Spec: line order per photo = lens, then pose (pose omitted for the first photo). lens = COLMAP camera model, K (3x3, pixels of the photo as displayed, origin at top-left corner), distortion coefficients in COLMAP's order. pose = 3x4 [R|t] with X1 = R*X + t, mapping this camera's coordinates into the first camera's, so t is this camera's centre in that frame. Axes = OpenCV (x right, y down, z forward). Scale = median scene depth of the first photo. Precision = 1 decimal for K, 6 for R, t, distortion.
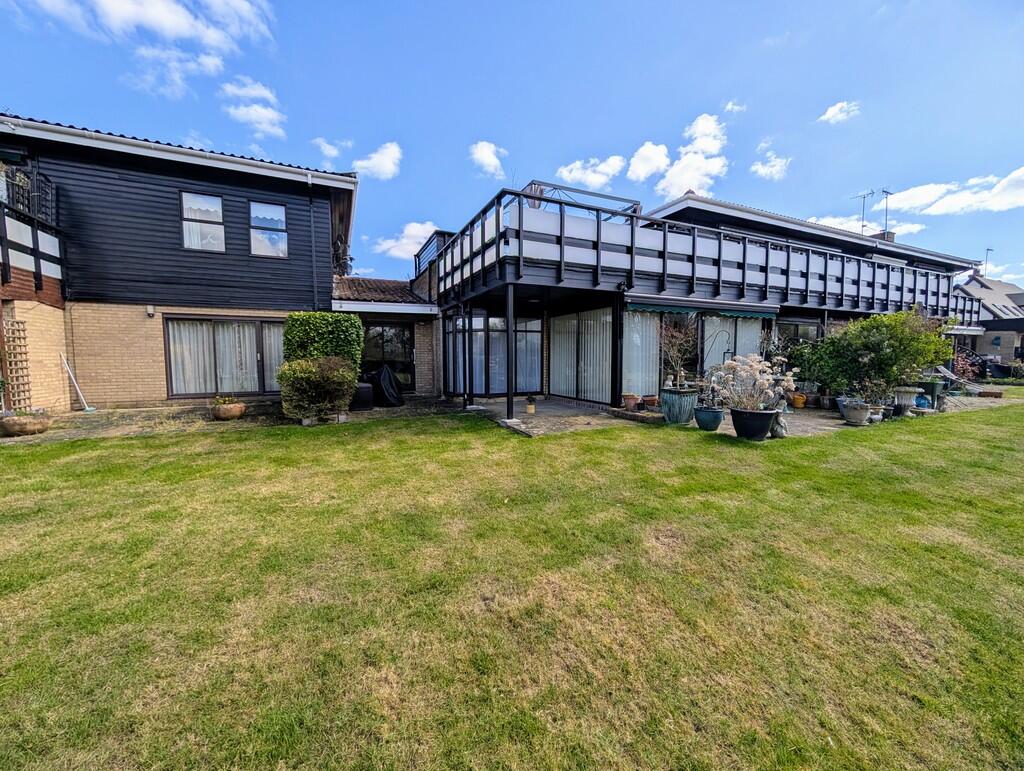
lens RADIAL K [[385.4, 0, 511.5], [0, 385.4, 383.5], [0, 0, 1]] dist [0.002143, 0.000167]
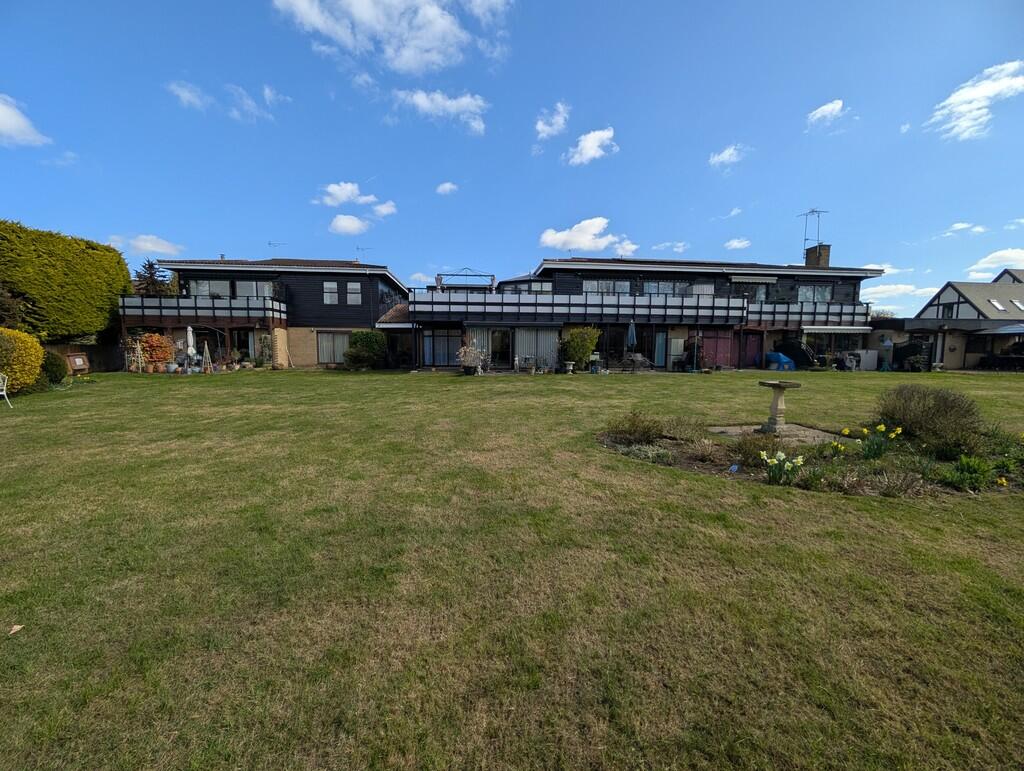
lens RADIAL K [[385.4, 0, 512.5], [0, 385.4, 383.7], [0, 0, 1]] dist [0.002143, 0.000167]
pose [[0.949277, 0.034478, -0.312545, 1.136067], [-0.029041, 0.999335, 0.022035, 0.077431], [0.313097, -0.011840, 0.949647, -1.017741]]
